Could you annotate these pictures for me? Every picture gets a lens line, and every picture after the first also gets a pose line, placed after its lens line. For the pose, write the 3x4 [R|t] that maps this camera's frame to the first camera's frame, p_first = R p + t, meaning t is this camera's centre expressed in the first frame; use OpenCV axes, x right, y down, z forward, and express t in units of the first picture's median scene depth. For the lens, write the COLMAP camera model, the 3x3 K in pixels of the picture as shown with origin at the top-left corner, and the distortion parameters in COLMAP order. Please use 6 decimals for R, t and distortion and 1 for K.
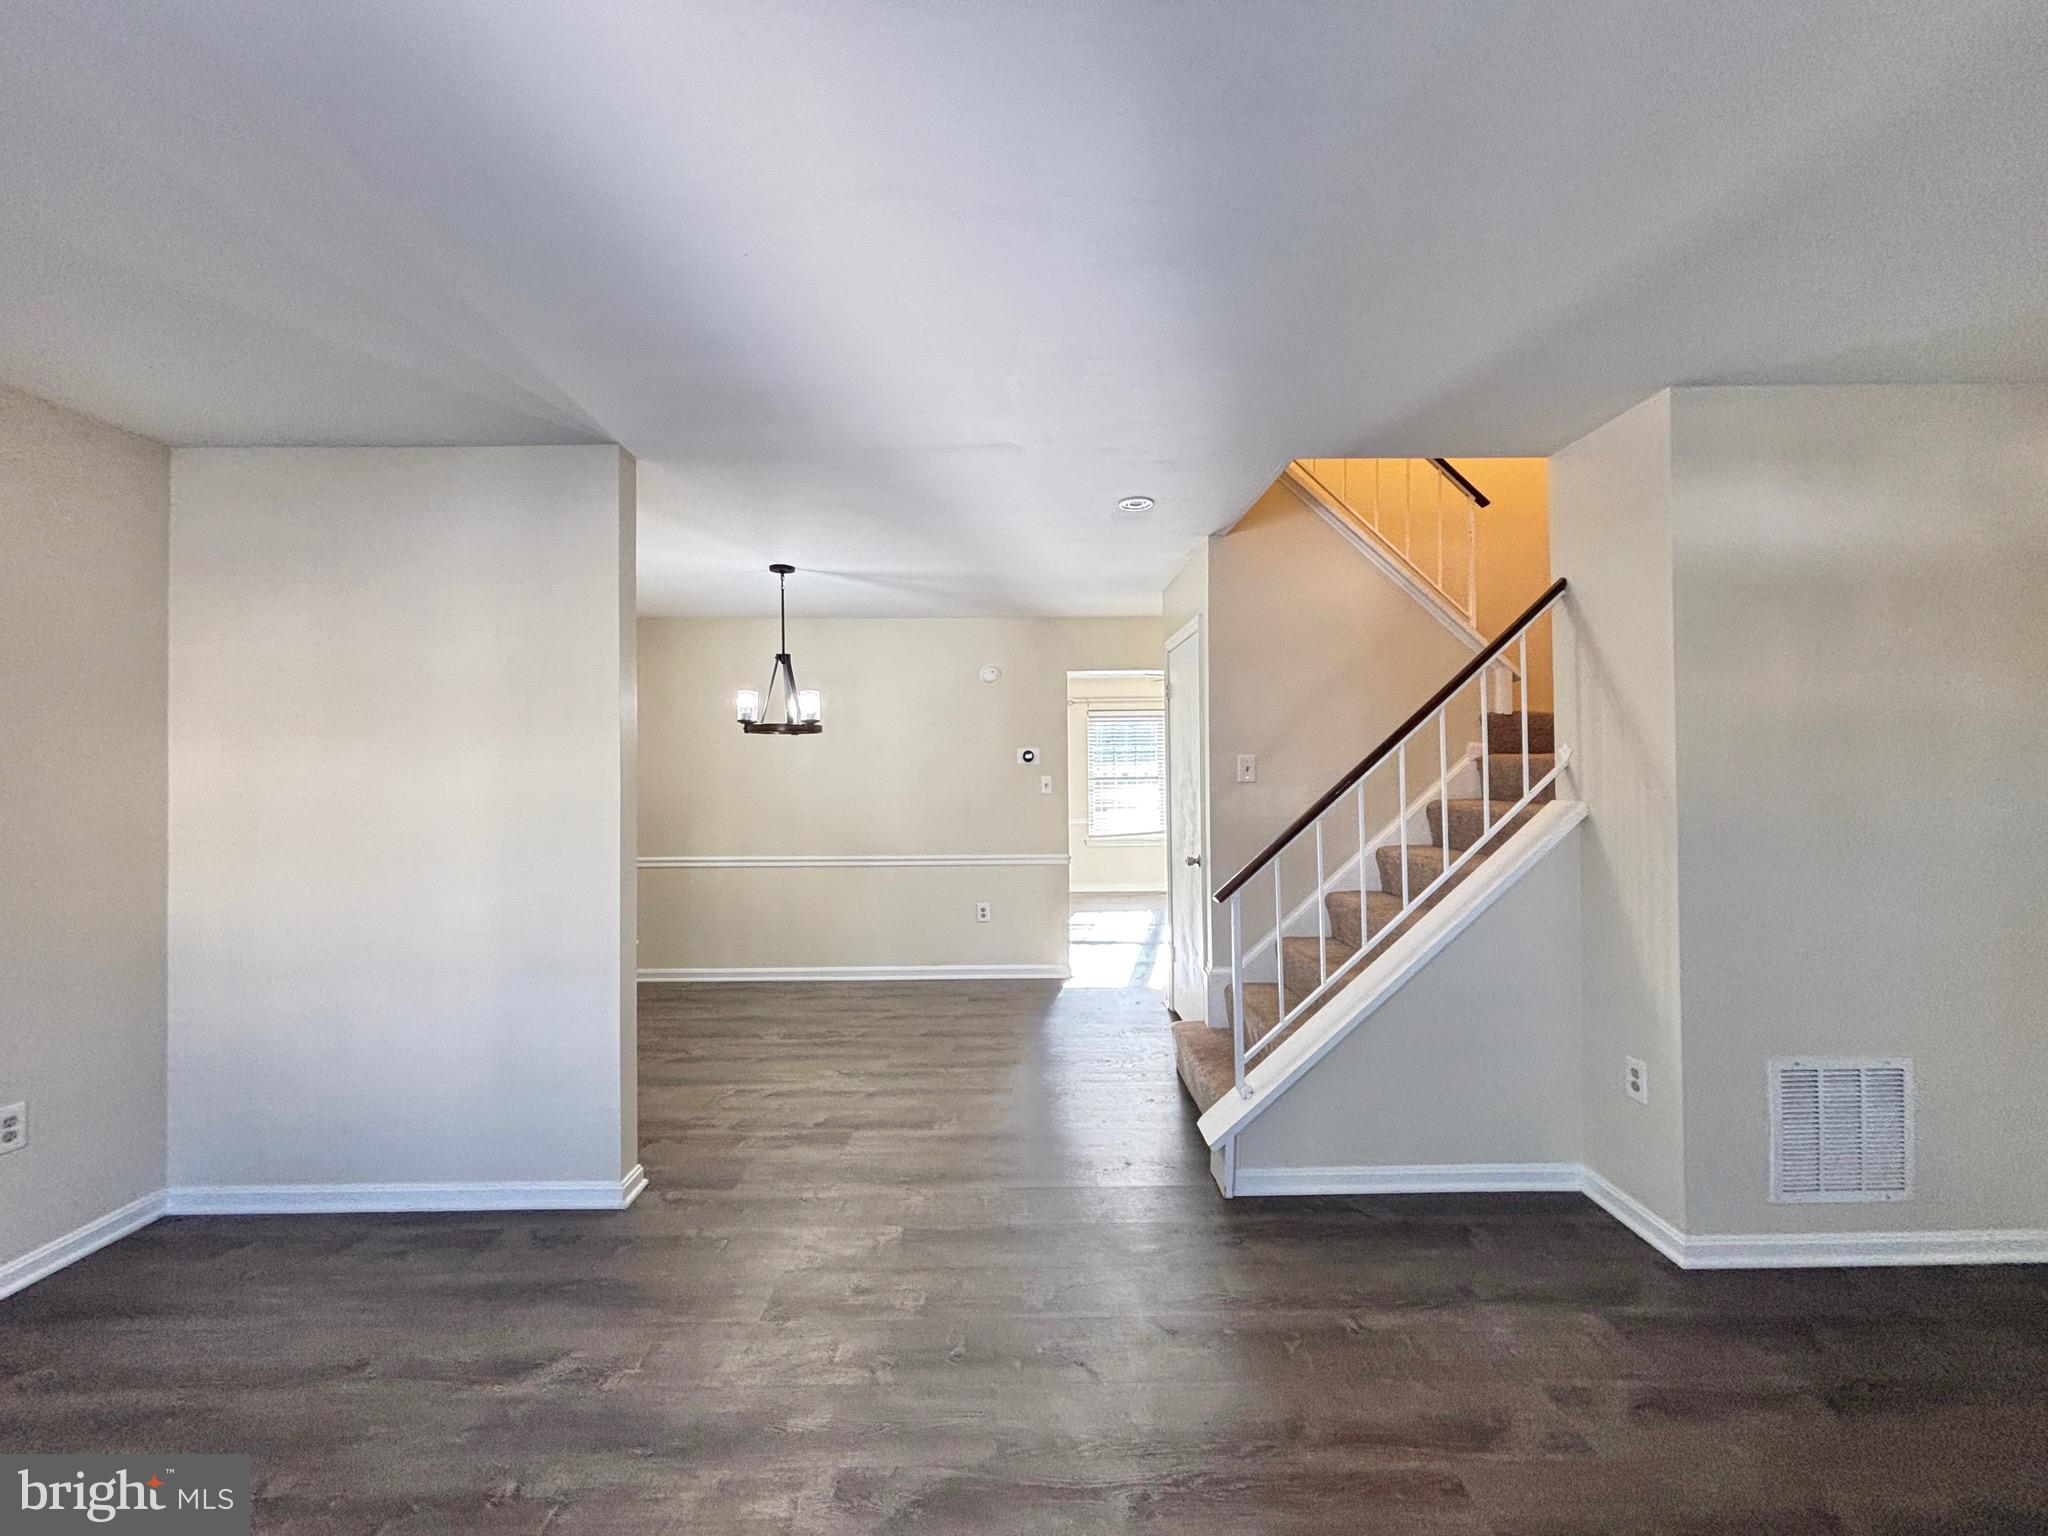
lens RADIAL K [[823.0, 0, 1024.0], [0, 823.0, 768.0], [0, 0, 1]] dist [-0.001160, -0.000140]
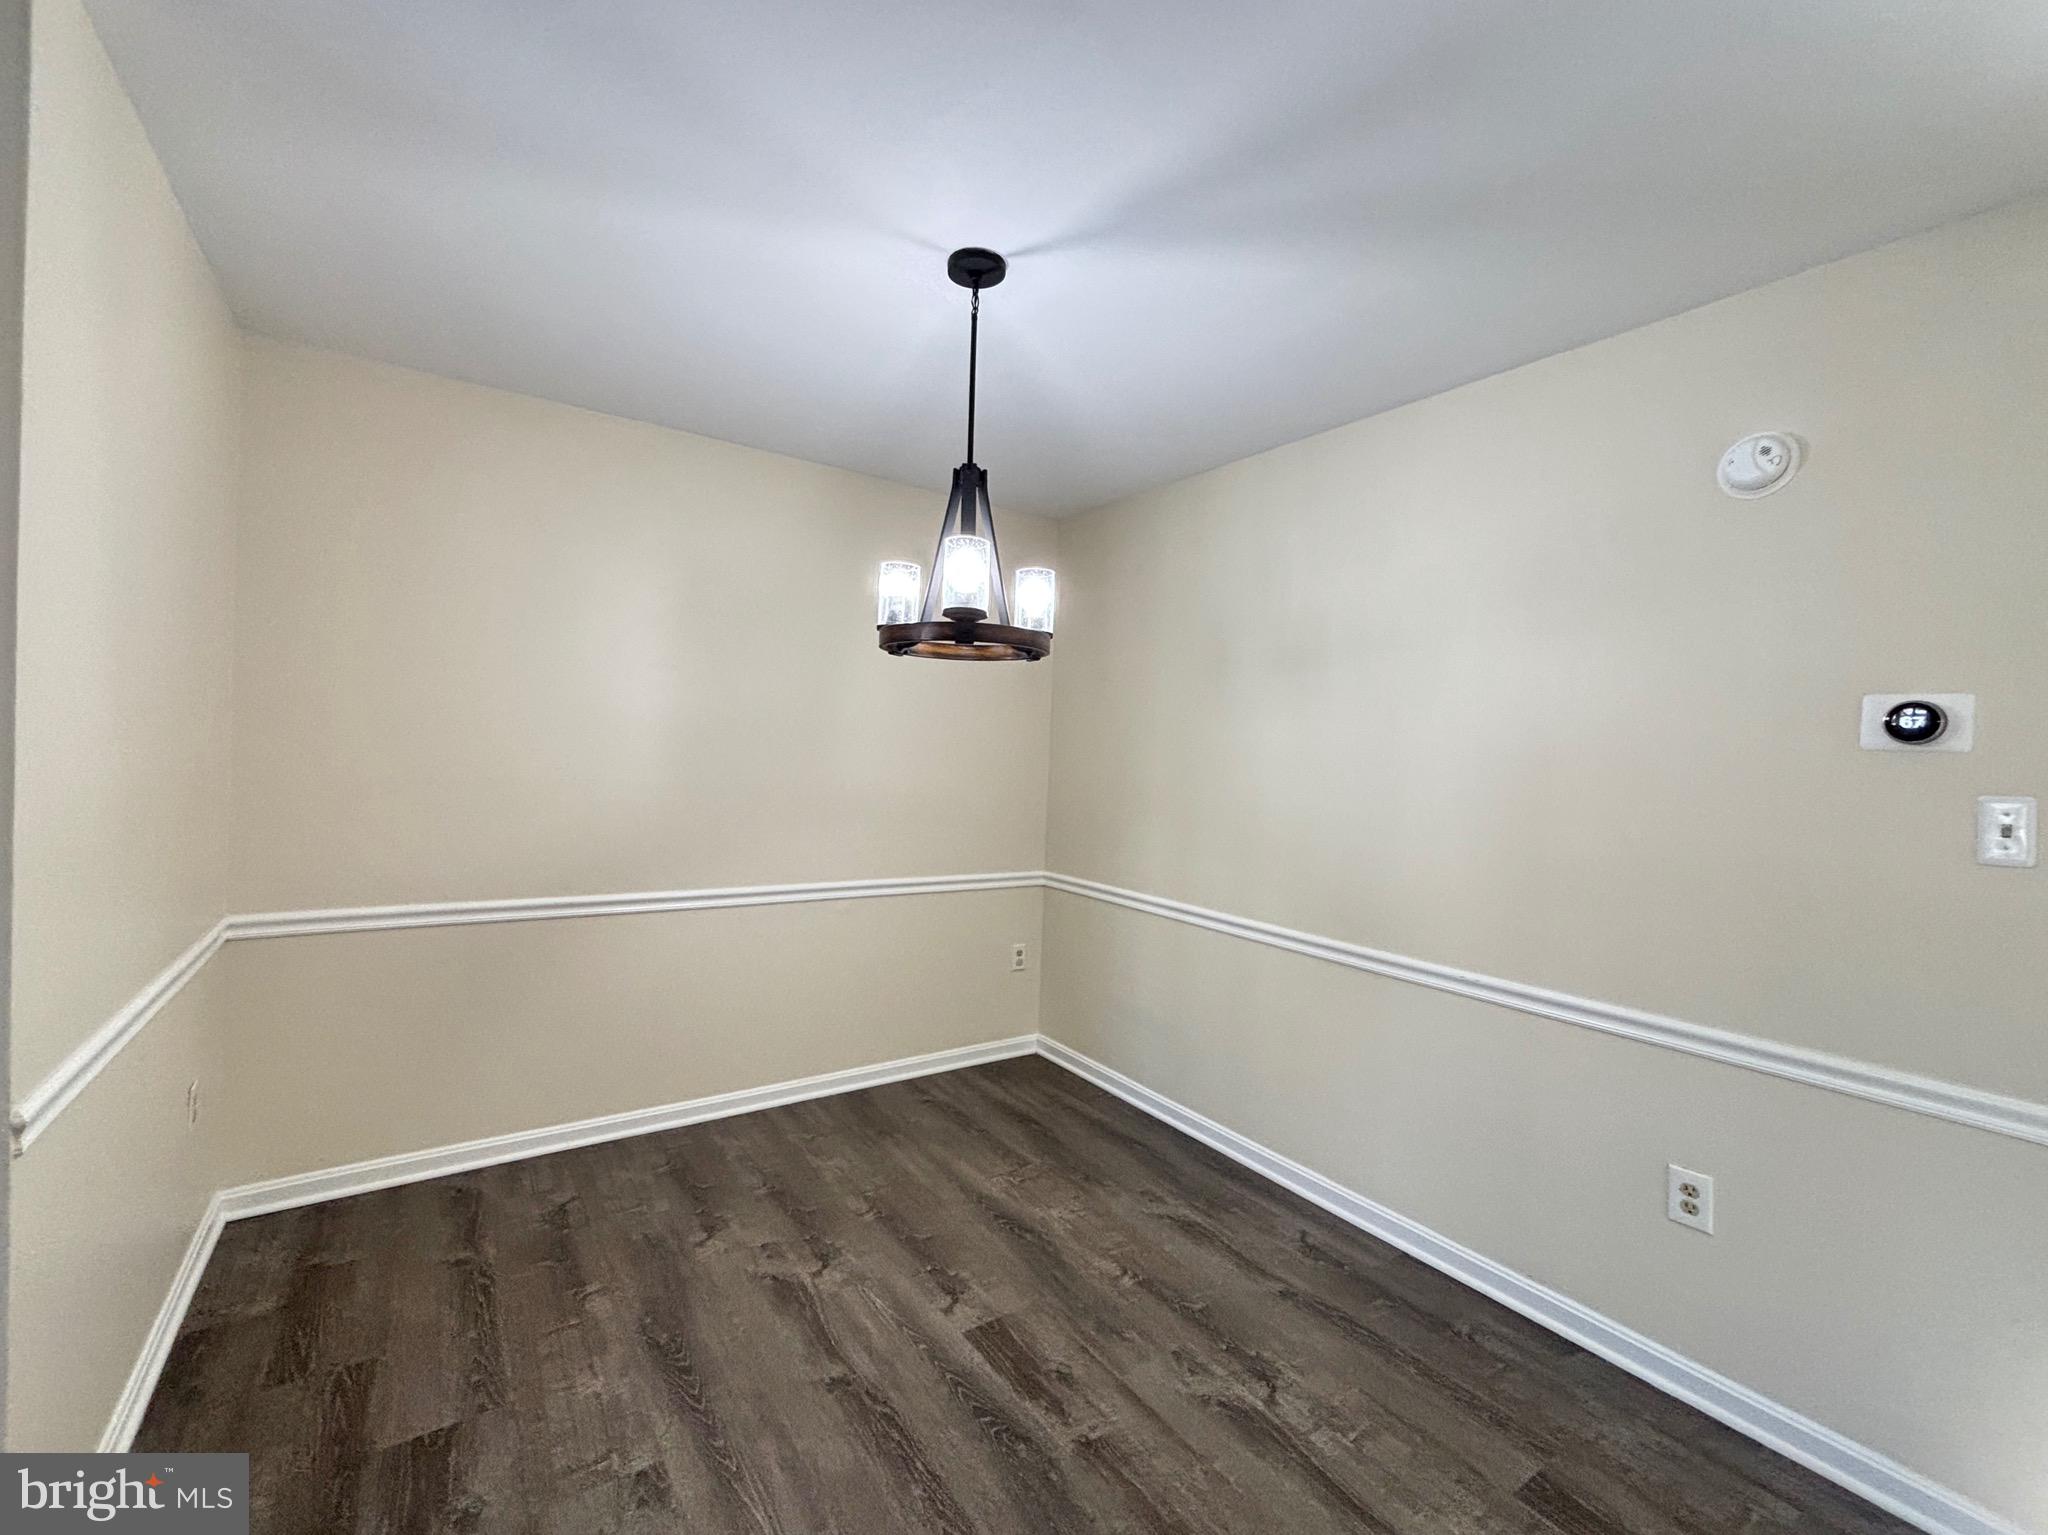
lens RADIAL K [[845.7, 0, 1011.0], [0, 845.7, 768.6], [0, 0, 1]] dist [-0.002194, -0.000161]
pose [[0.559672, 0.038480, -0.827821, 0.071617], [-0.031018, 0.999194, 0.025476, 0.004156], [0.828134, 0.011419, 0.560414, 0.588056]]
